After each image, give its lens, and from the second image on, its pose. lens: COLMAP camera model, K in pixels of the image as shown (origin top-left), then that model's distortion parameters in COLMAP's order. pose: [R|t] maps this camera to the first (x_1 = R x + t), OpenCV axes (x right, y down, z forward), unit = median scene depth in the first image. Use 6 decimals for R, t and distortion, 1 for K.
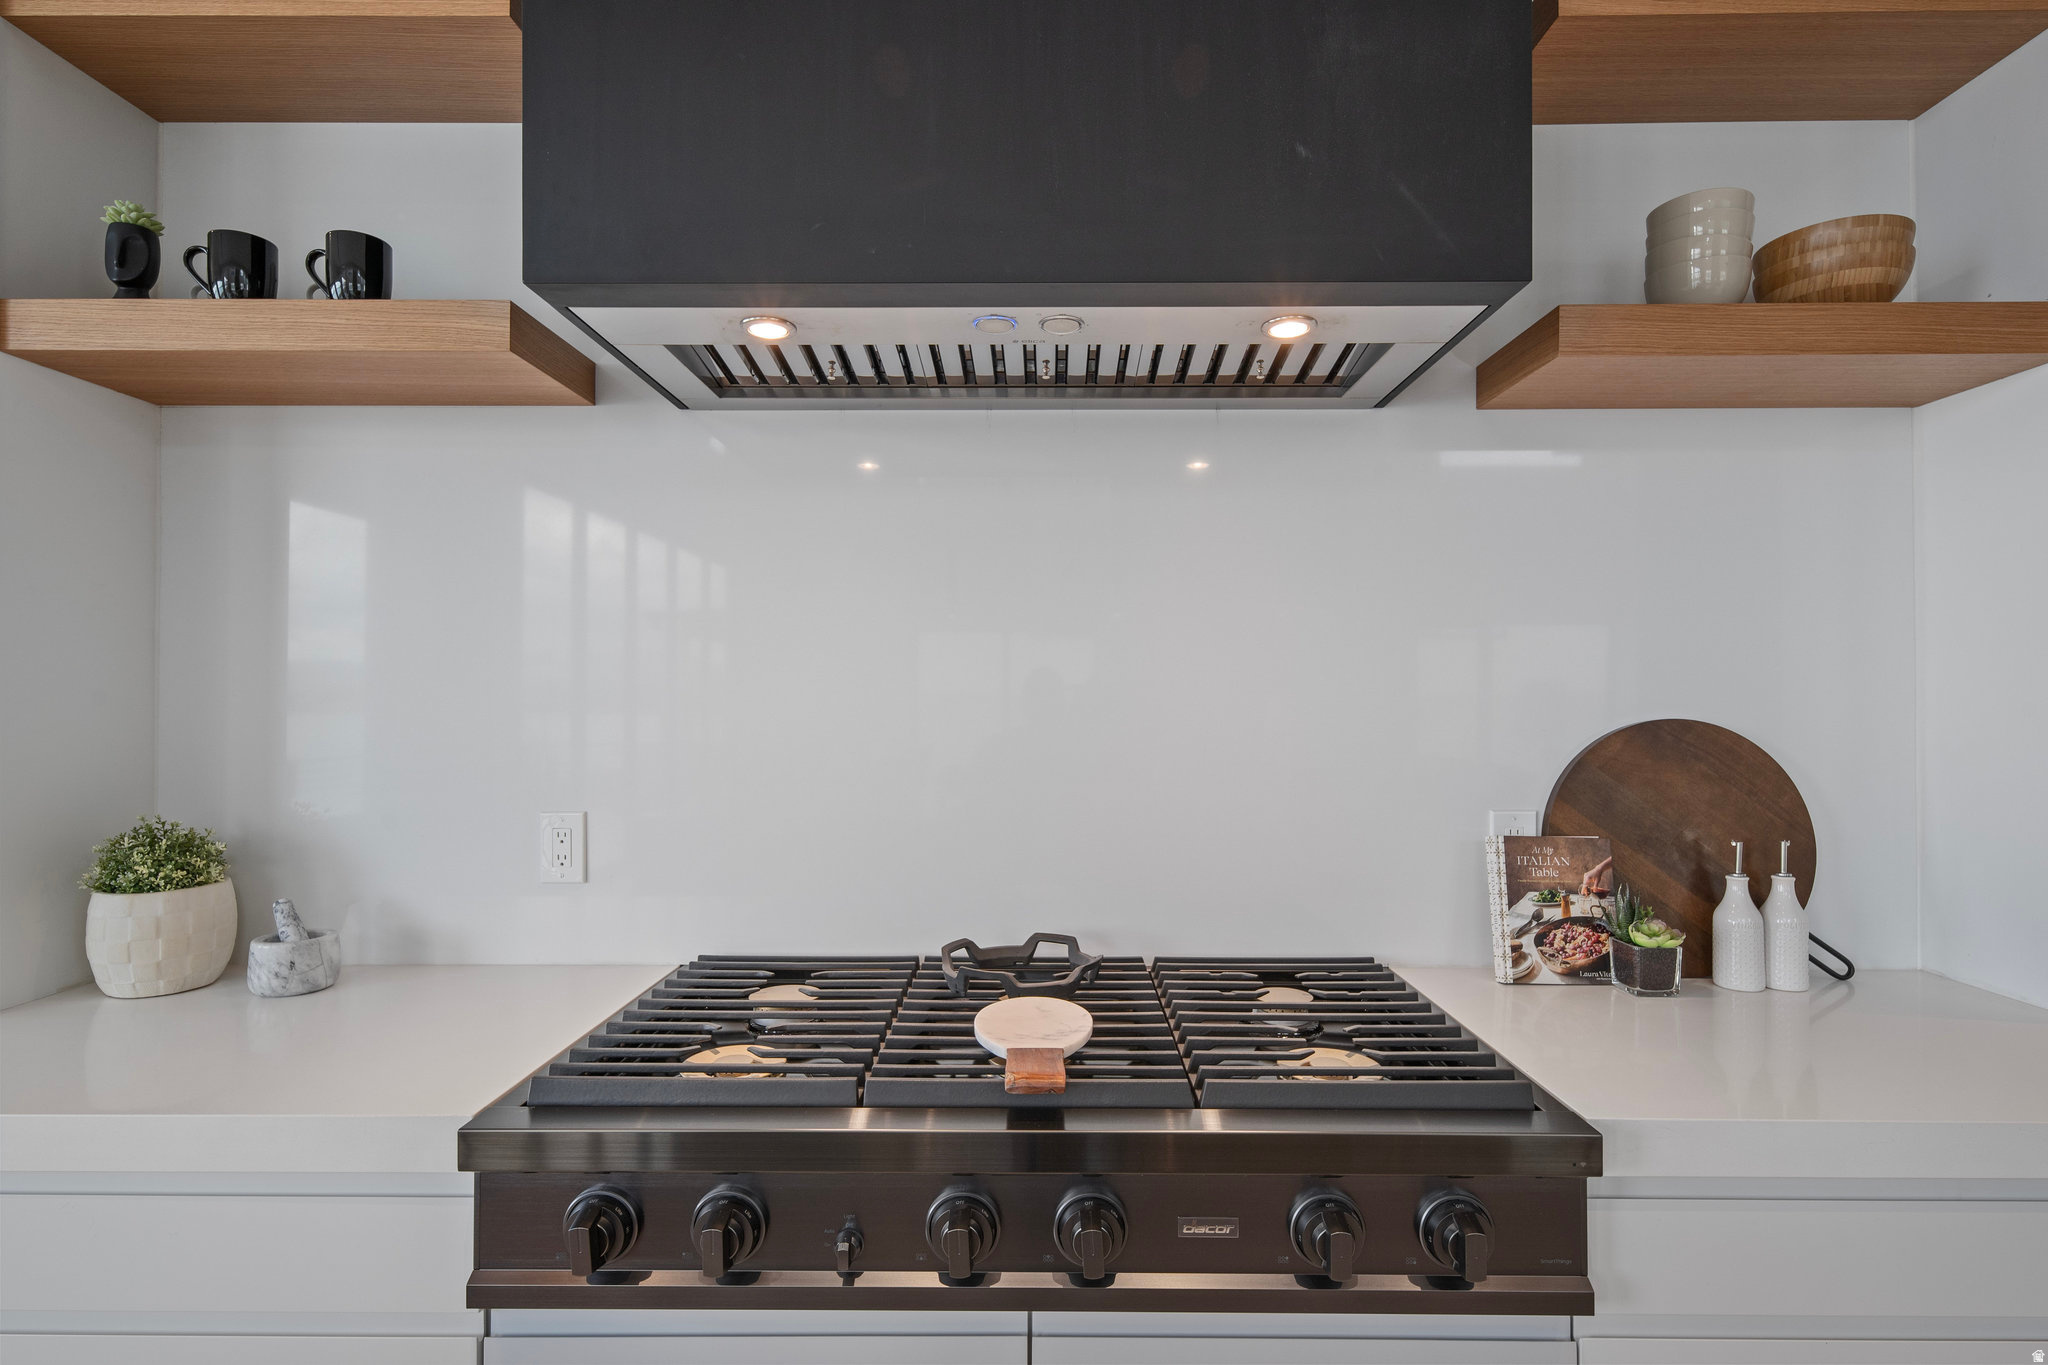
lens RADIAL K [[1018.7, 0, 1034.0], [0, 1018.7, 692.9], [0, 0, 1]] dist [0.014863, -0.002451]
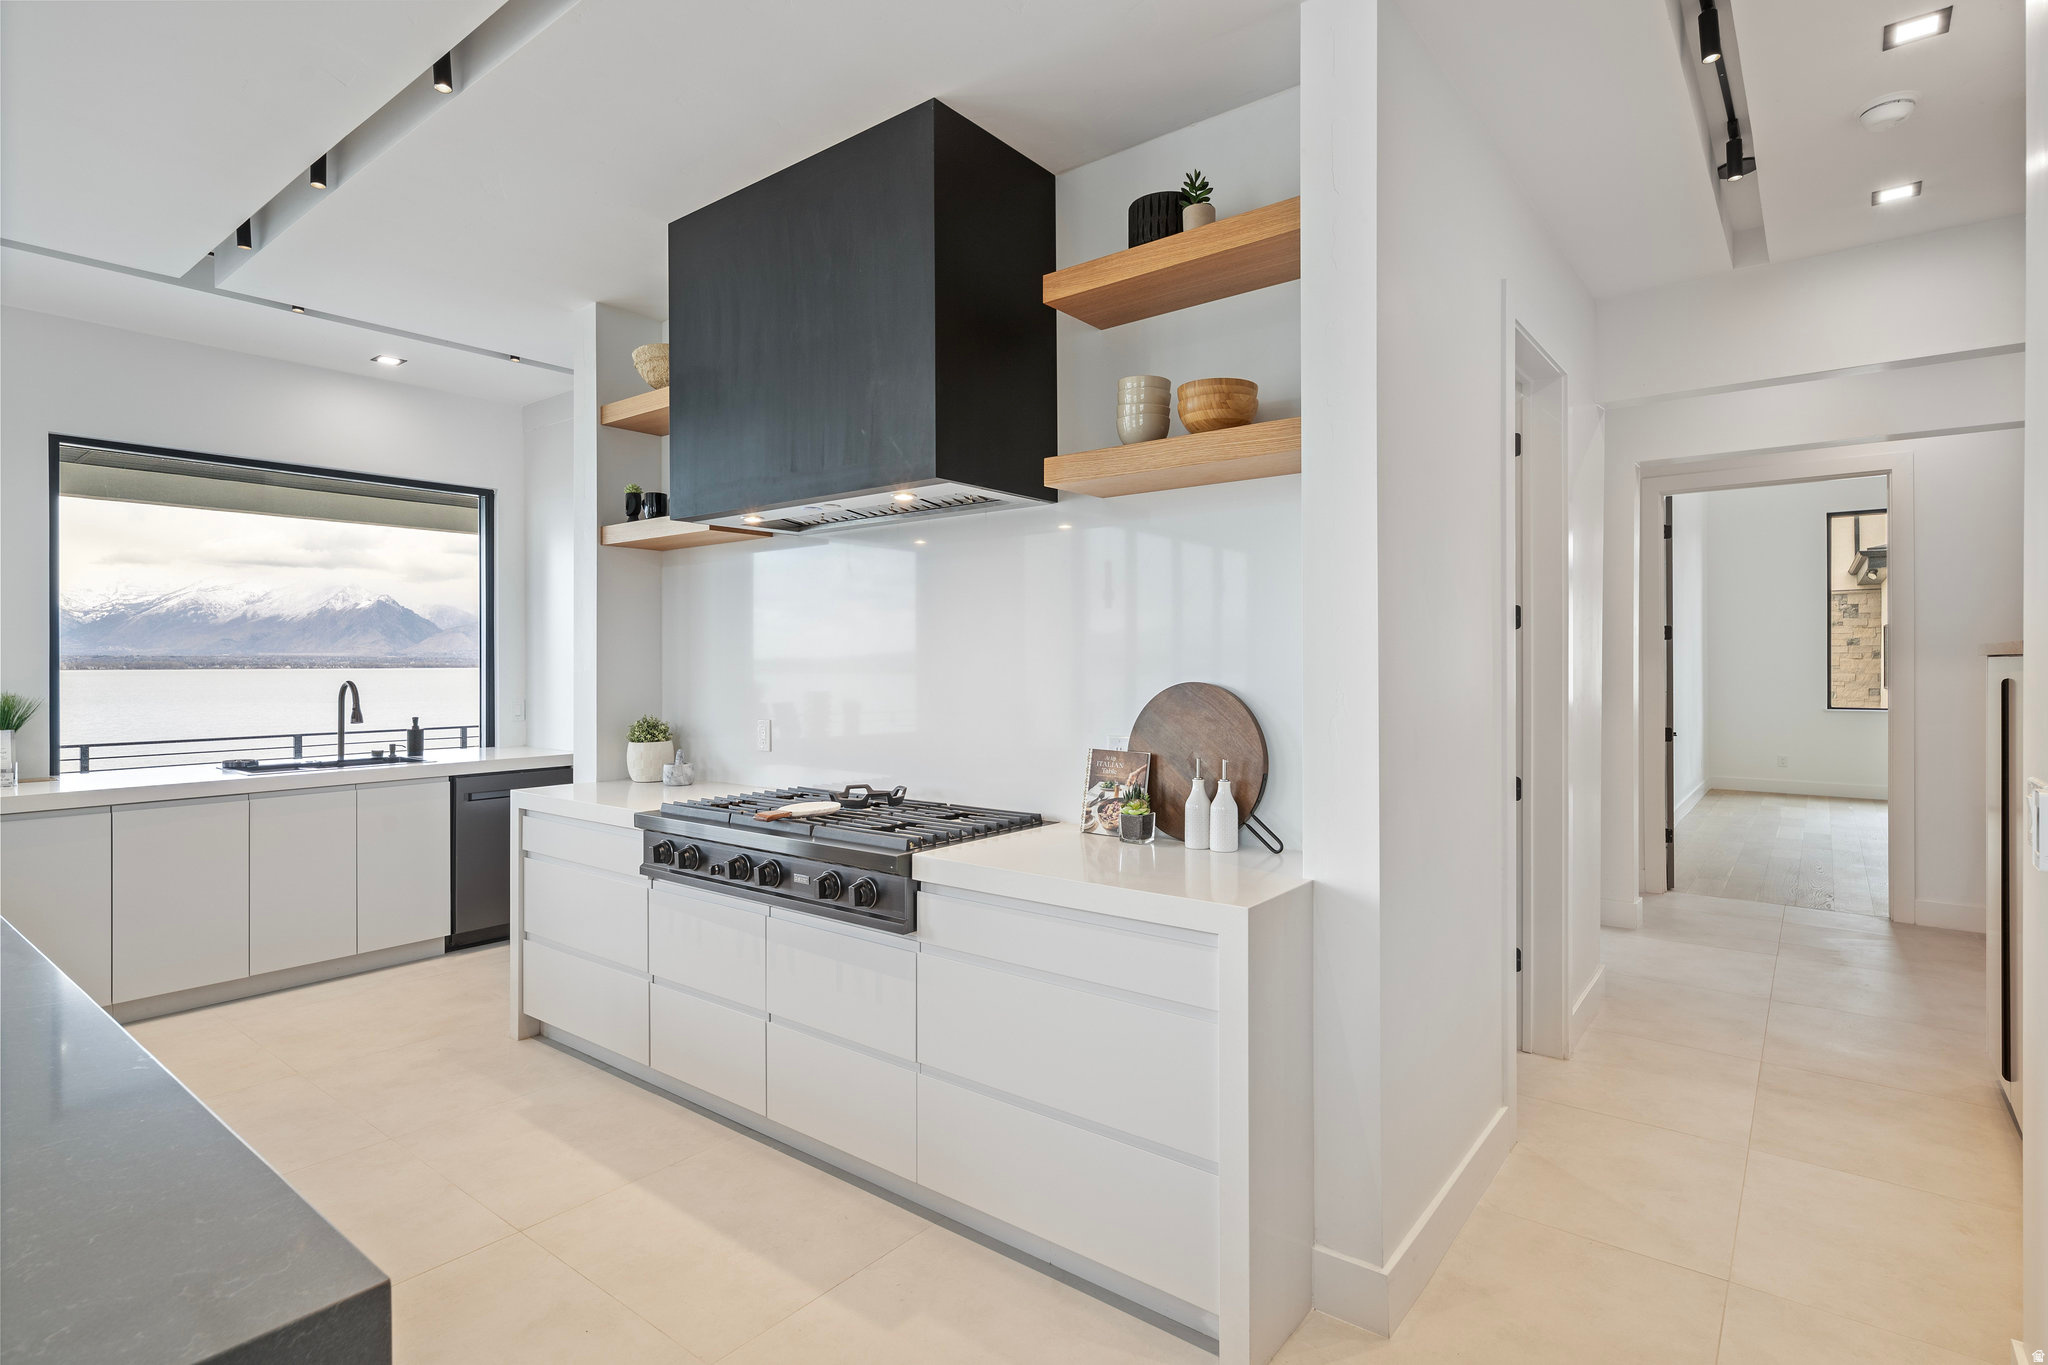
lens RADIAL K [[1018.7, 0, 1014.4], [0, 1018.7, 670.2], [0, 0, 1]] dist [0.014863, -0.002451]
pose [[0.782852, 0.001245, -0.622207, 1.448866], [0.008801, 0.999876, 0.013075, -0.017010], [0.622146, -0.015712, 0.782743, -0.433165]]
